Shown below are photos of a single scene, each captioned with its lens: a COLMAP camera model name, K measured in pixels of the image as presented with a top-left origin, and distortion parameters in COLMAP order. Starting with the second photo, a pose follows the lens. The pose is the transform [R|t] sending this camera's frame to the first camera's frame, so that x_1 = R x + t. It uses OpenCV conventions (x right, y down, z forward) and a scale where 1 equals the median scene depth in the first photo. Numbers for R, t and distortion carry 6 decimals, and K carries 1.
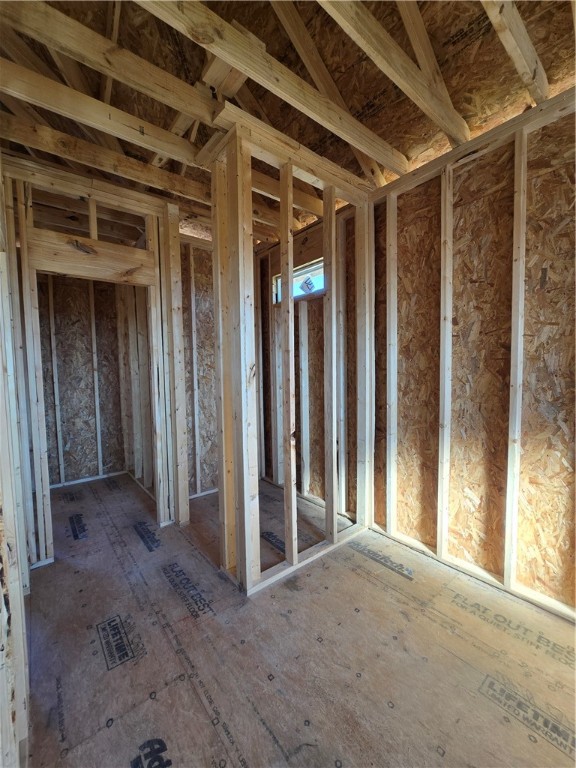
lens RADIAL K [[316.6, 0, 283.2], [0, 316.6, 385.6], [0, 0, 1]] dist [-0.009825, 0.002162]
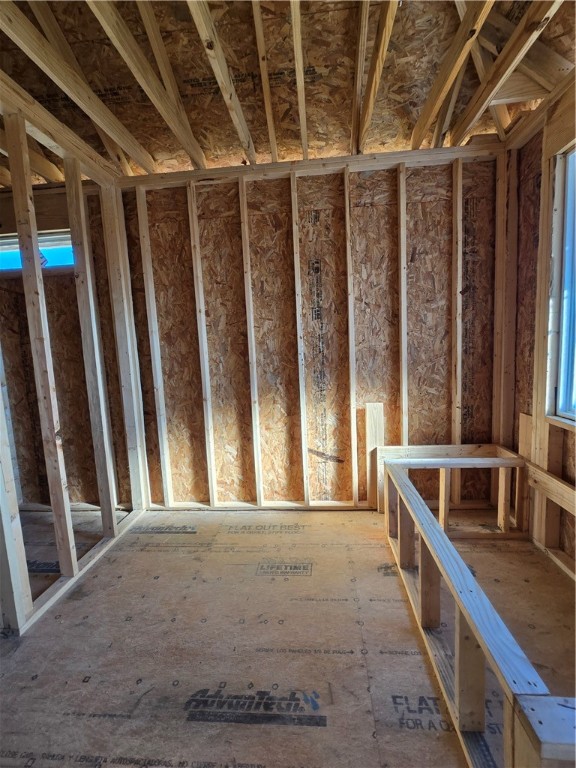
lens RADIAL K [[316.6, 0, 294.3], [0, 316.6, 380.0], [0, 0, 1]] dist [-0.009825, 0.002162]
pose [[0.686768, -0.098933, 0.720112, -0.138936], [0.076674, 0.995027, 0.063578, 0.000794], [-0.722821, 0.011550, 0.690939, -0.093667]]
